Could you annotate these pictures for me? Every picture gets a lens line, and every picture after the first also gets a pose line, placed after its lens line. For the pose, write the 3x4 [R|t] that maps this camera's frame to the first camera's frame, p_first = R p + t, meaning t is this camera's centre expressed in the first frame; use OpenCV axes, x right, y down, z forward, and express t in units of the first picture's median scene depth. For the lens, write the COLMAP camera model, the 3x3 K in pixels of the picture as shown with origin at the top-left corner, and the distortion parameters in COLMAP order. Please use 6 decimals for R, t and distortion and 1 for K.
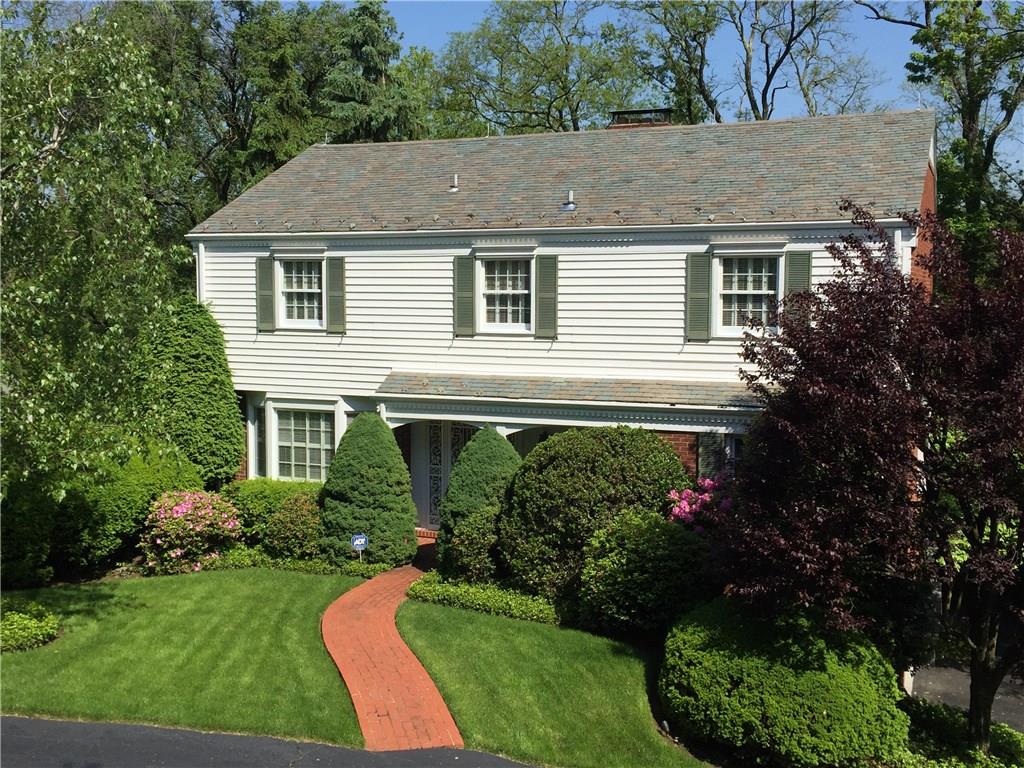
lens RADIAL K [[1076.0, 0, 511.2], [0, 1076.0, 381.9], [0, 0, 1]] dist [0.069816, 0.000000]
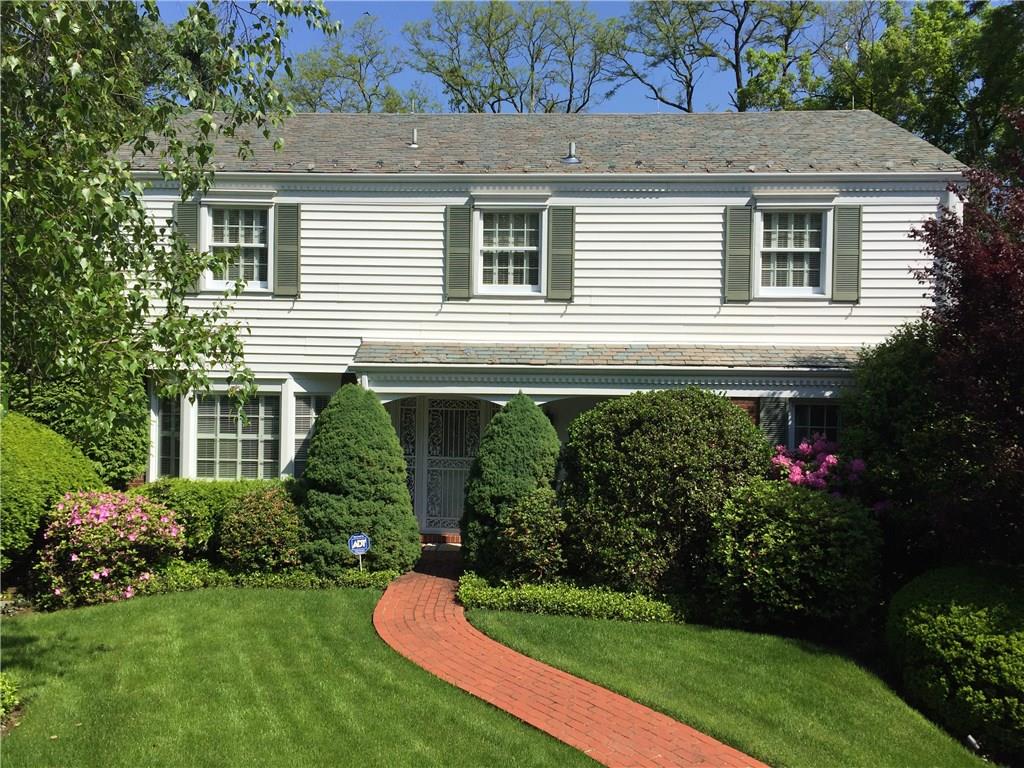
lens RADIAL K [[868.7, 0, 513.9], [0, 868.7, 381.9], [0, 0, 1]] dist [0.070503, -0.055884]
pose [[0.944220, 0.009209, 0.329187, -0.245559], [0.014511, 0.997475, -0.069526, 0.077348], [-0.328996, 0.070424, 0.941702, 0.363667]]
